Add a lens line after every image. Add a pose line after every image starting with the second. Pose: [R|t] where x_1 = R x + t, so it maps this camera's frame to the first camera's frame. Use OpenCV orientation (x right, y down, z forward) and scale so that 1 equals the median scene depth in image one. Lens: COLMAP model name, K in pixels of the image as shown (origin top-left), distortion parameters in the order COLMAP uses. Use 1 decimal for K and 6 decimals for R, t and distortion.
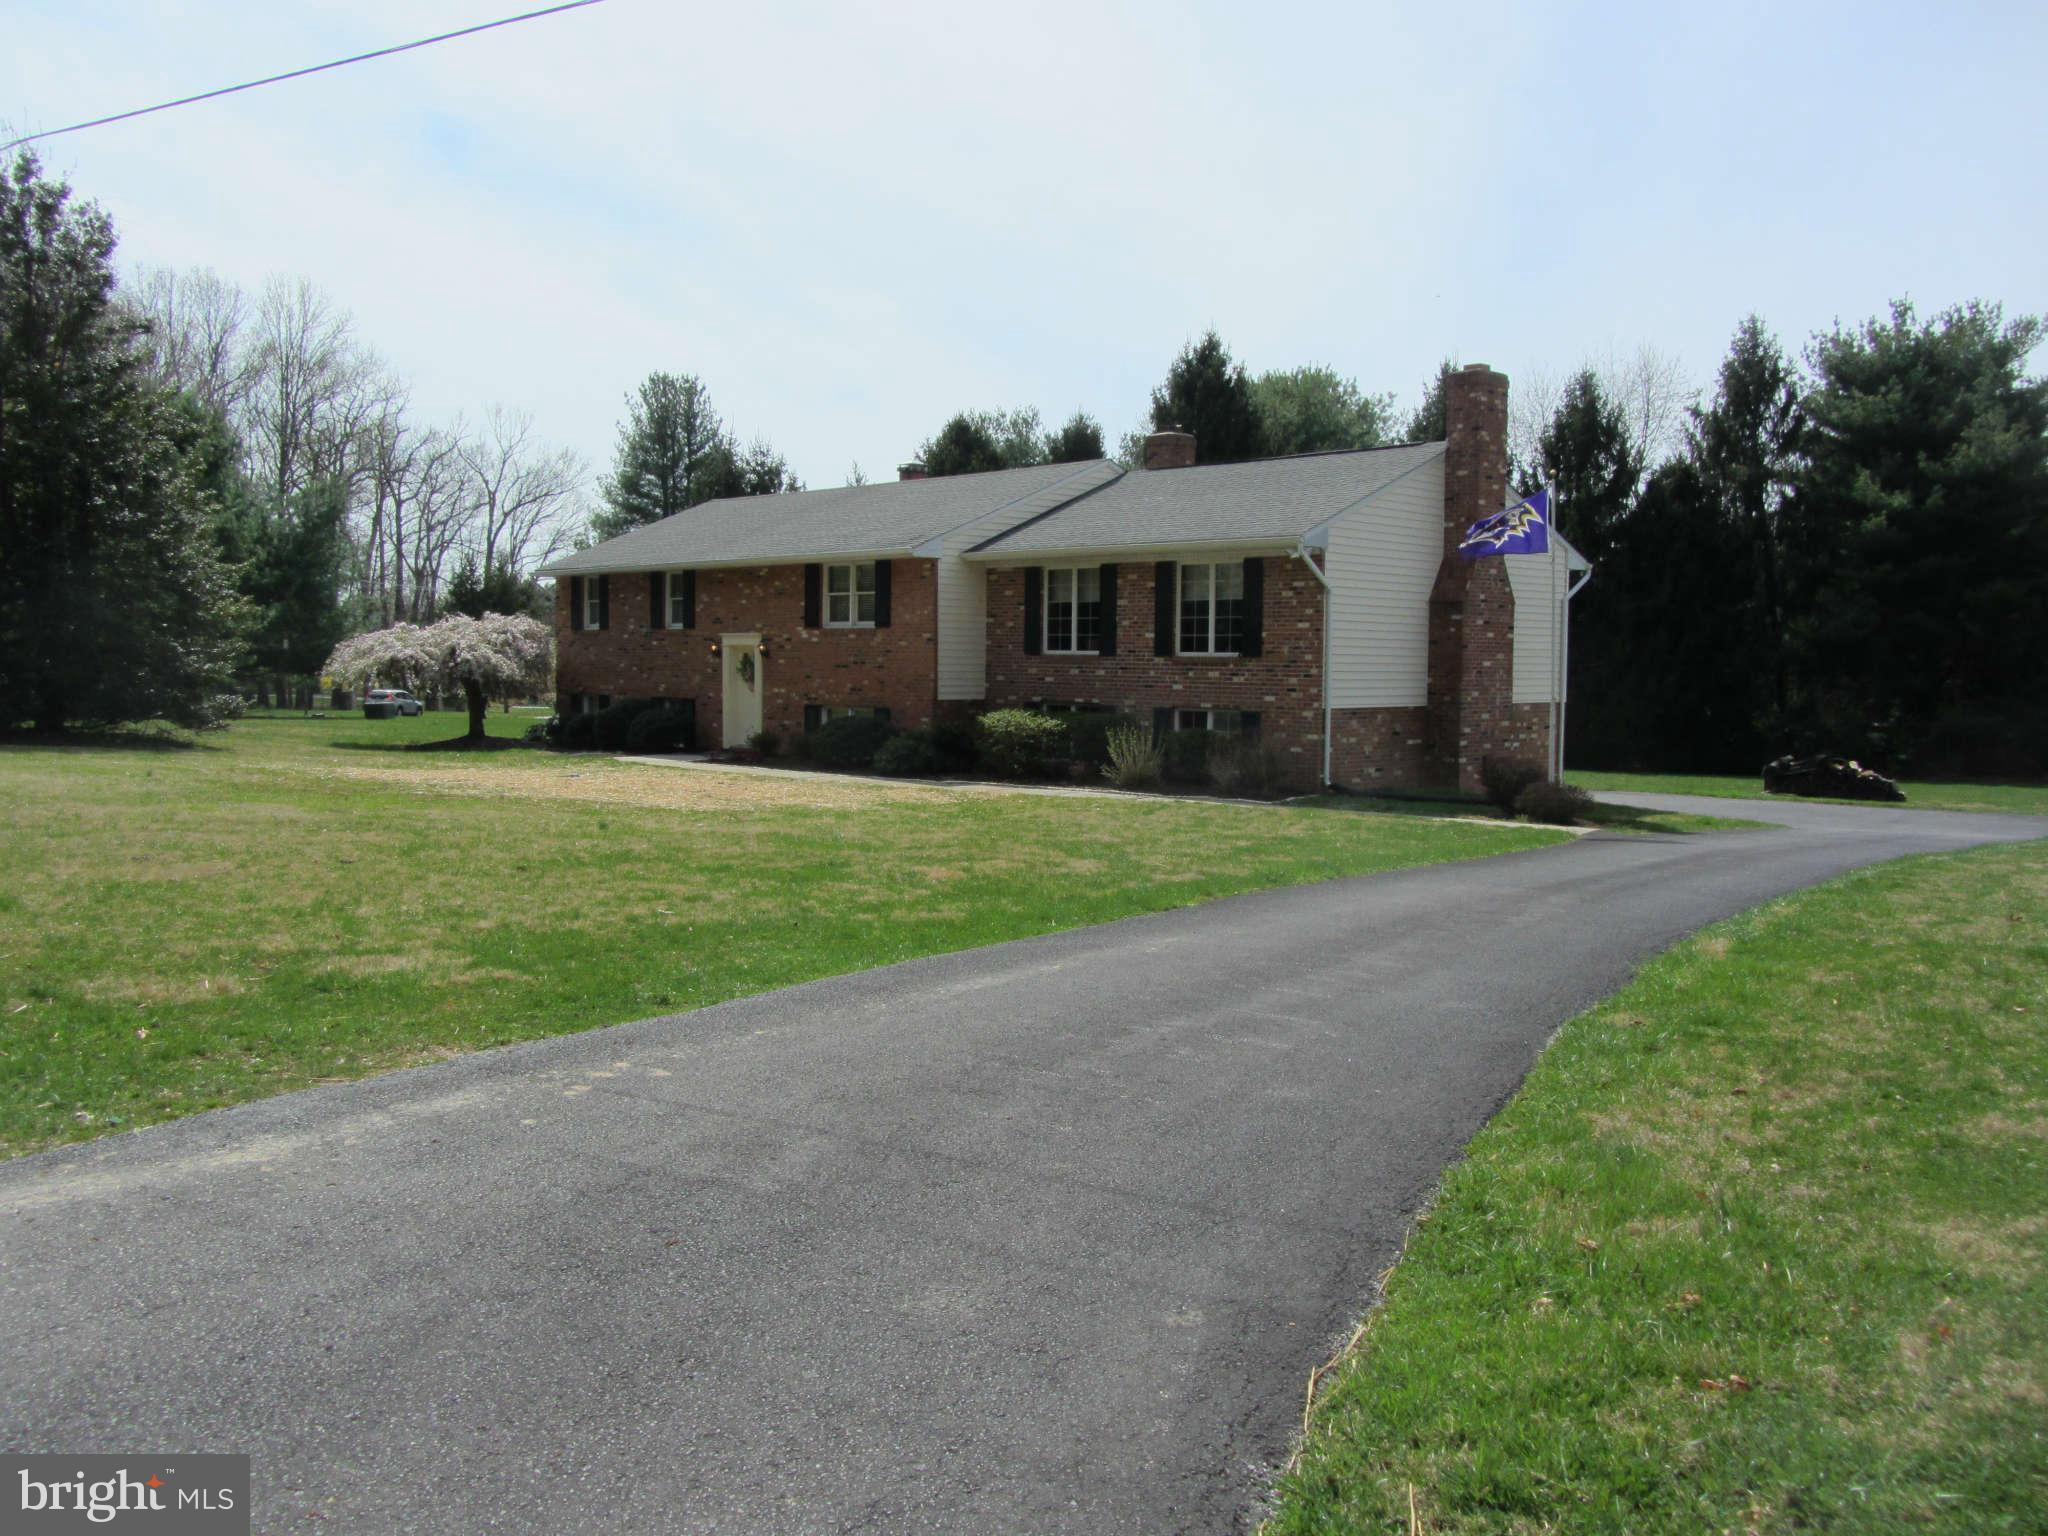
lens RADIAL K [[1710.5, 0, 1017.8], [0, 1710.5, 754.3], [0, 0, 1]] dist [-0.033877, -0.021926]
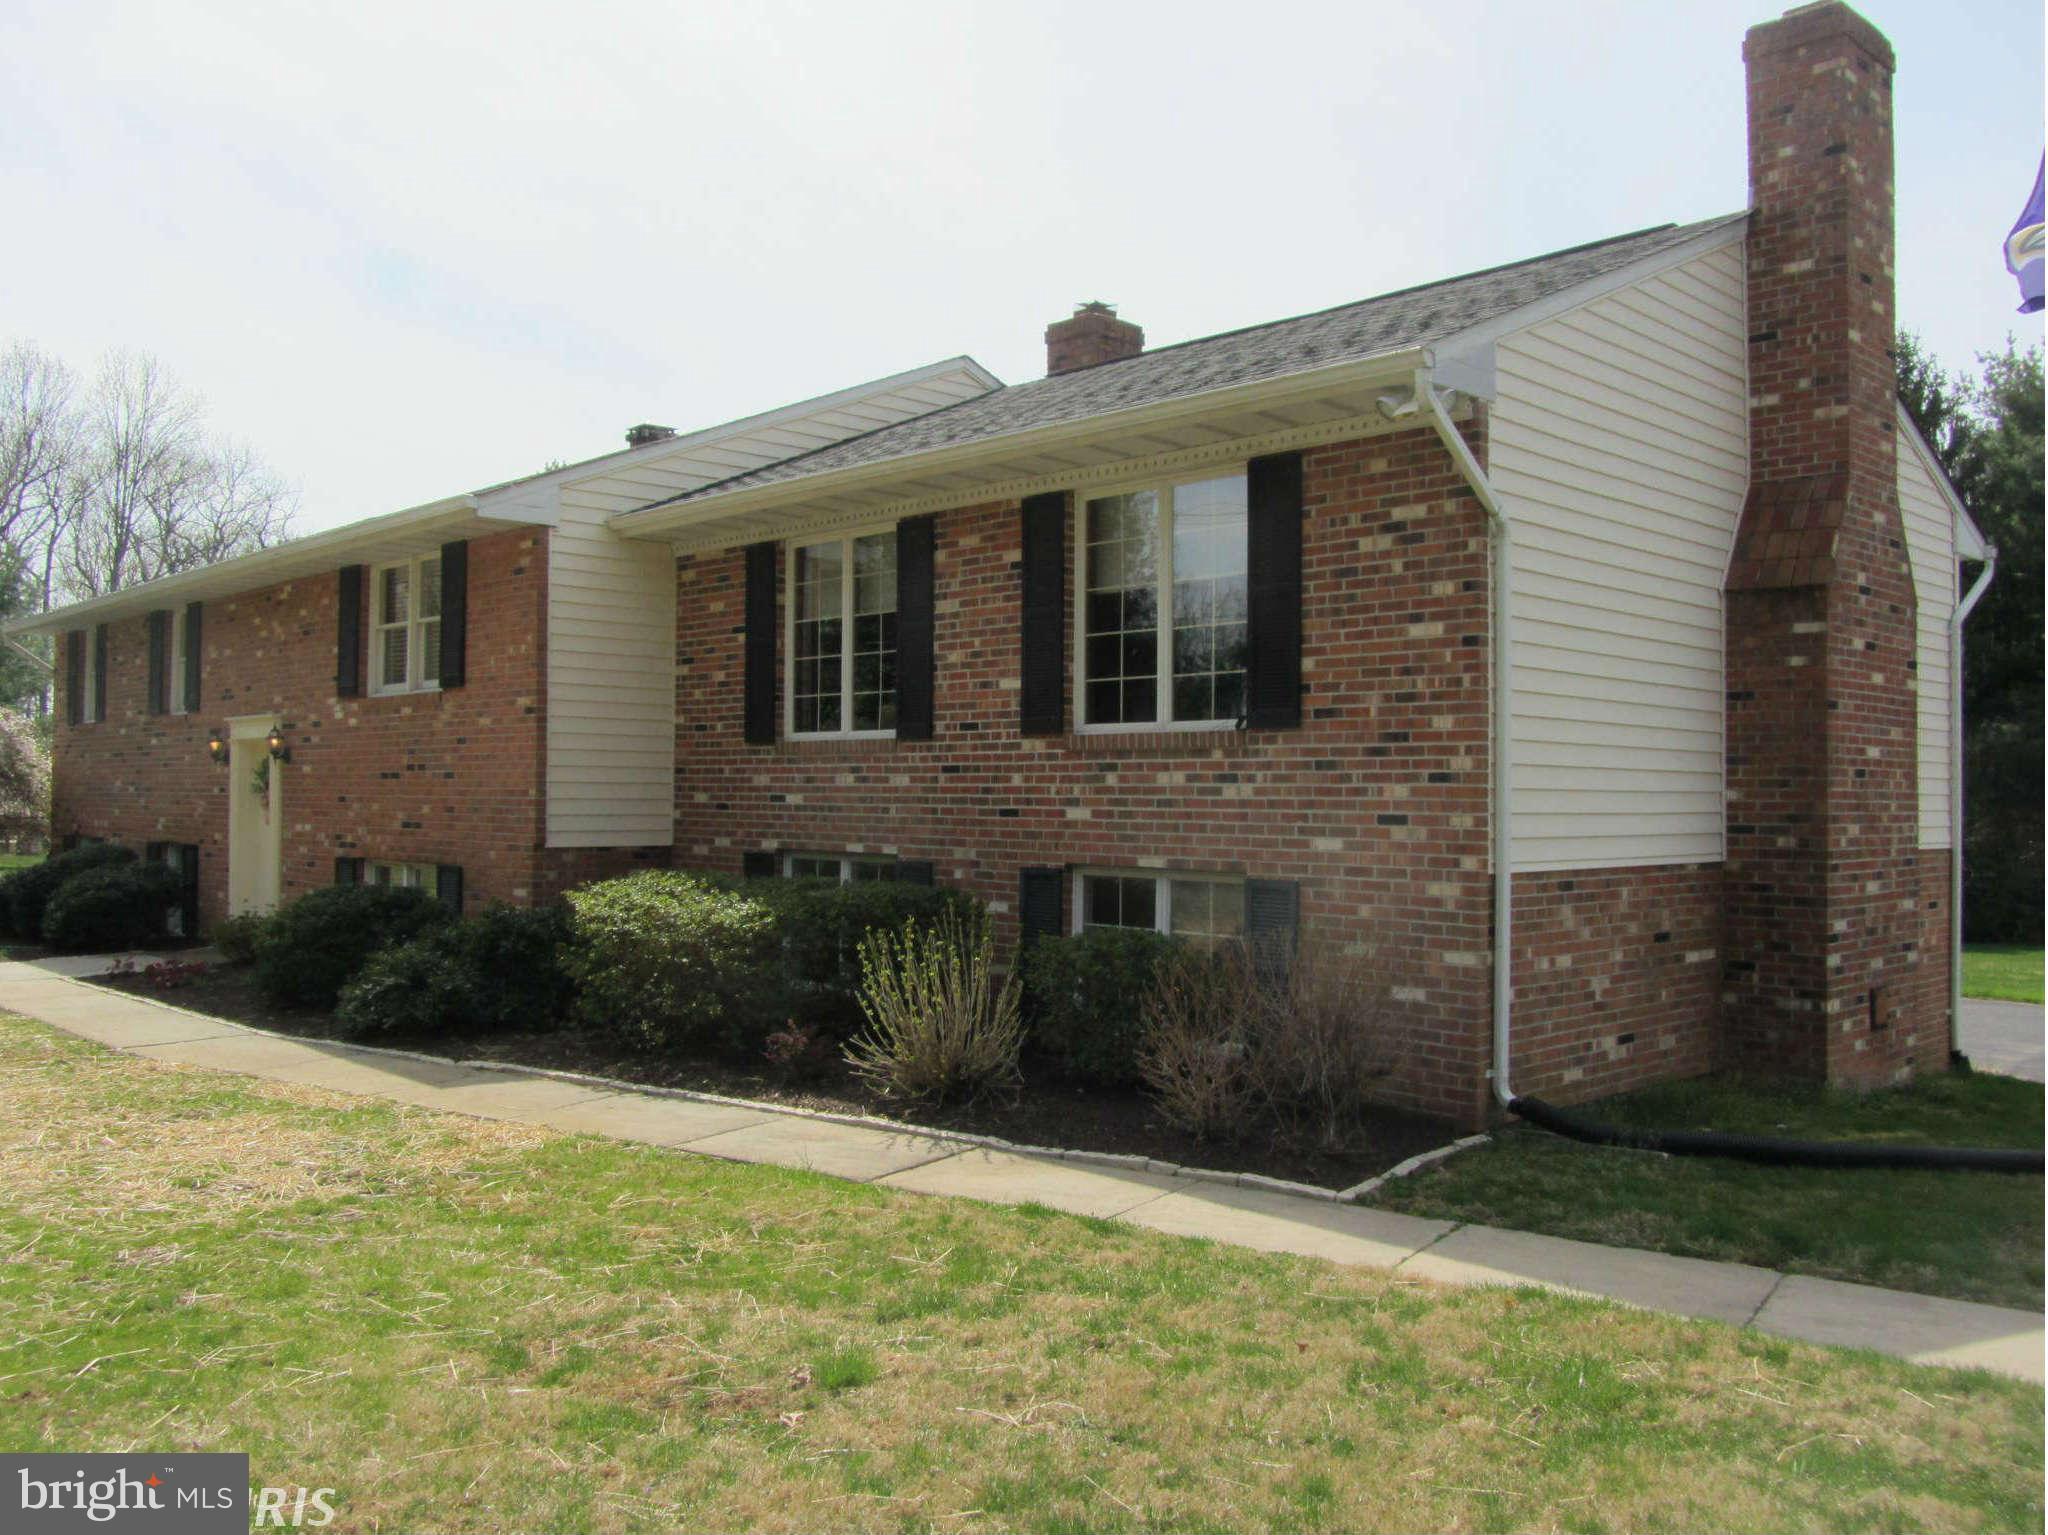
lens RADIAL K [[1710.5, 0, 1015.5], [0, 1710.5, 786.0], [0, 0, 1]] dist [-0.033877, -0.021926]
pose [[0.999985, -0.002866, 0.004698, 0.058333], [0.003158, 0.997993, -0.063249, -0.016159], [-0.004507, 0.063263, 0.997987, 0.463261]]
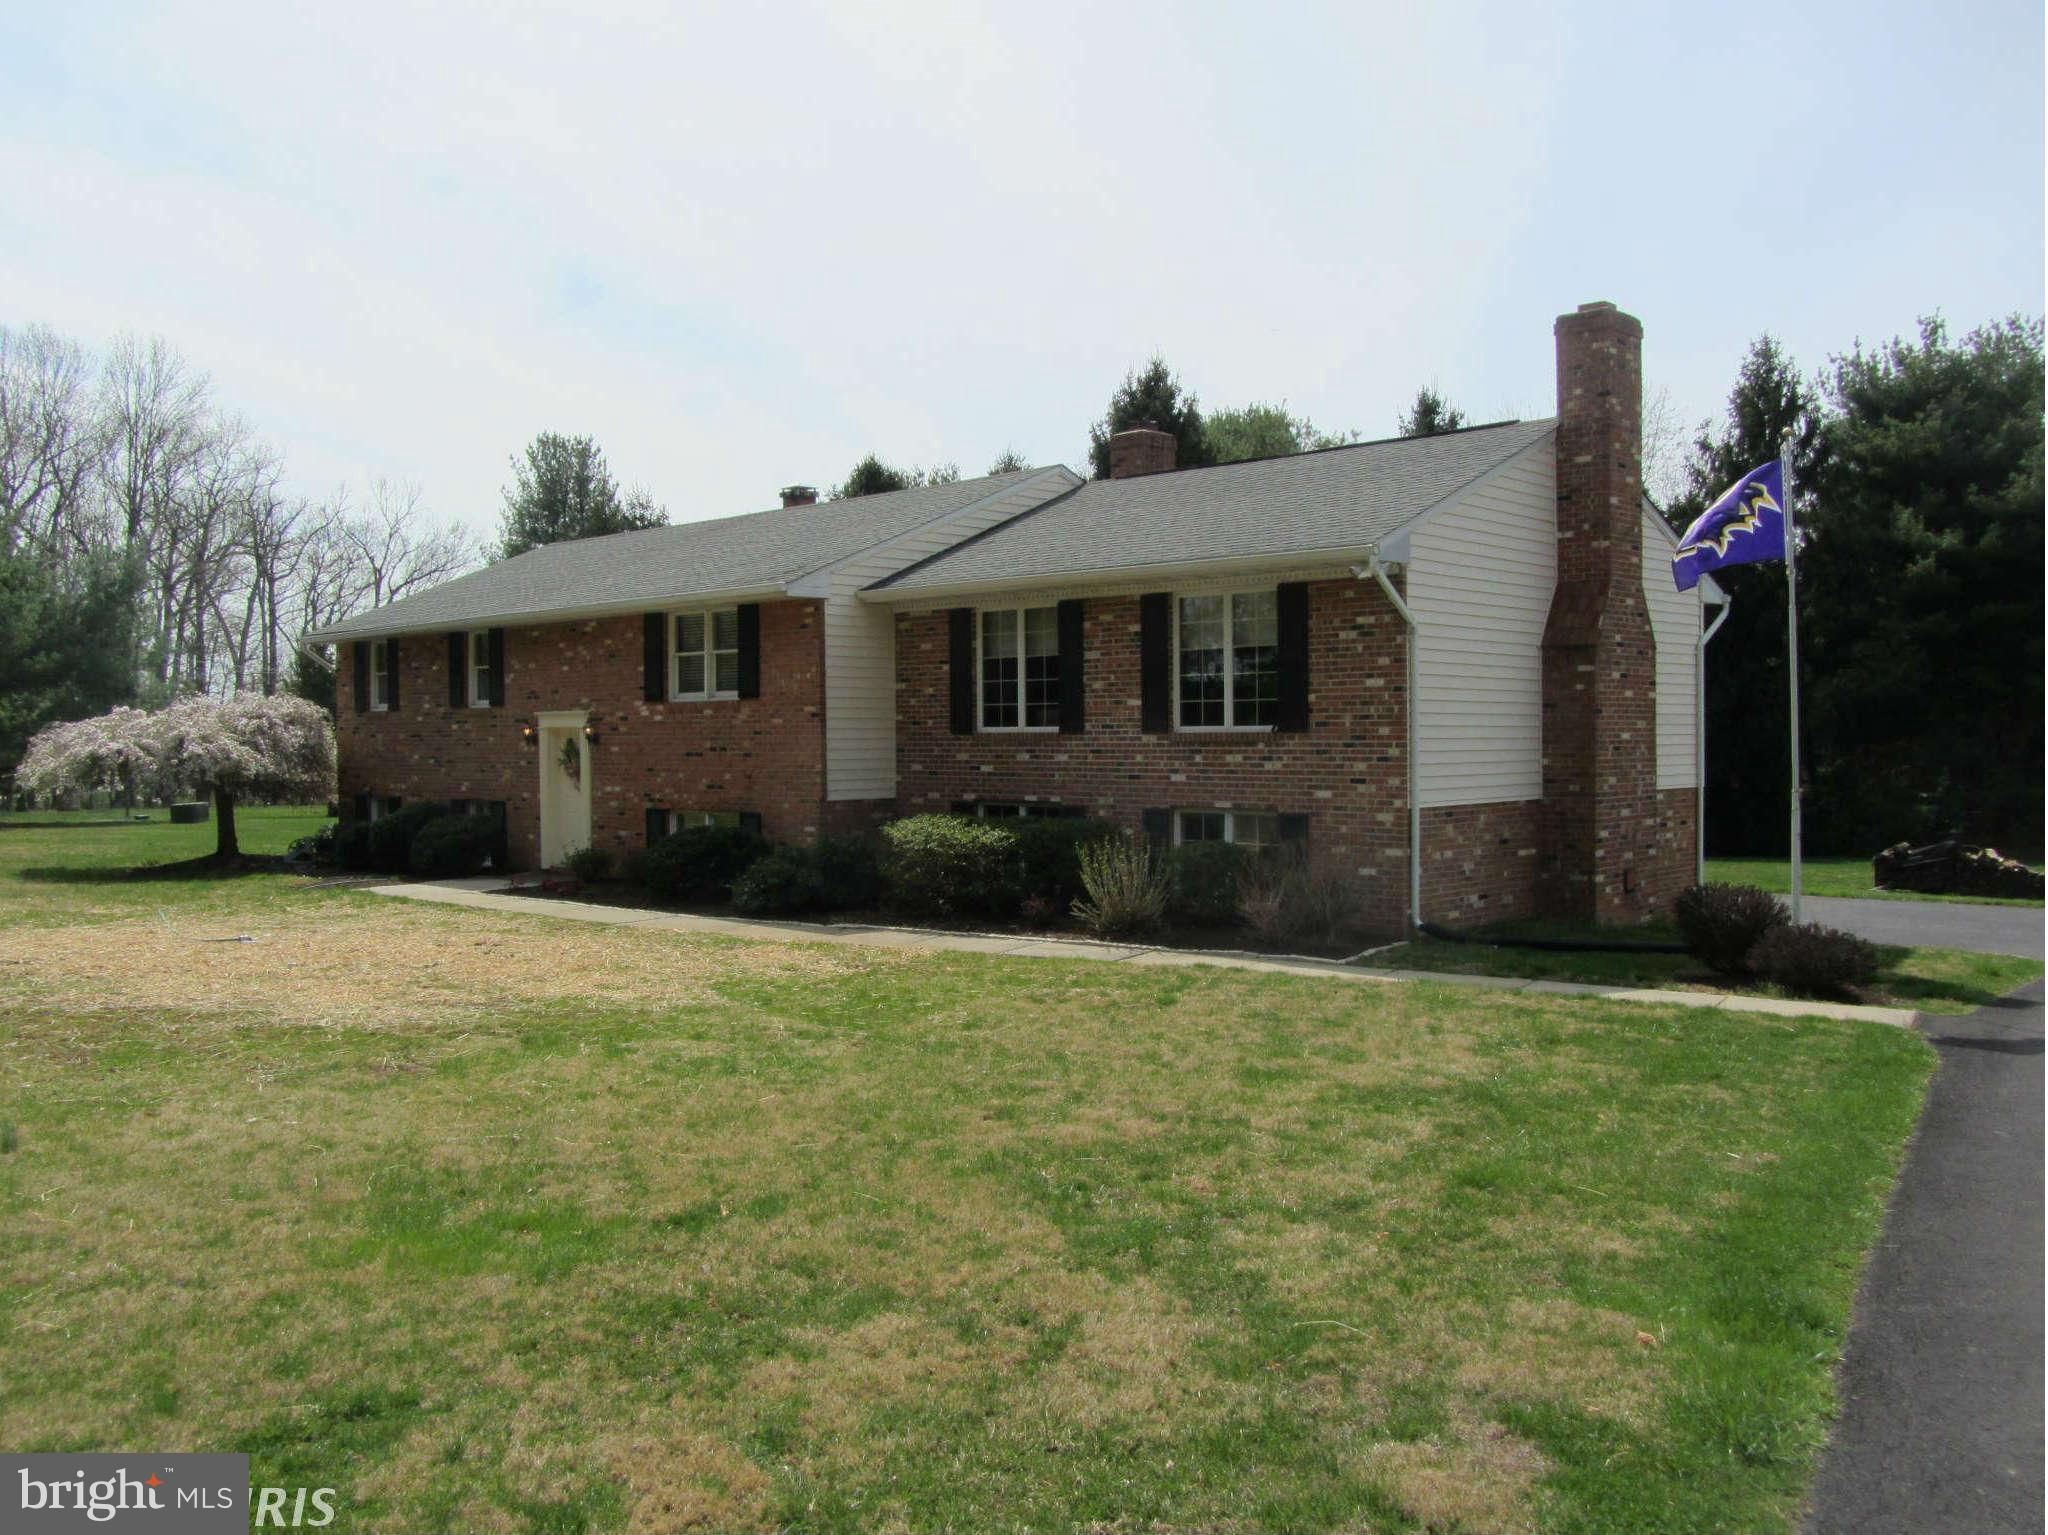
lens RADIAL K [[1710.5, 0, 1019.9], [0, 1710.5, 779.7], [0, 0, 1]] dist [-0.033877, -0.021926]
pose [[0.998844, -0.018493, 0.044376, 0.000655], [0.019829, 0.999357, -0.029864, -0.014856], [-0.043795, 0.030709, 0.998568, 0.246091]]
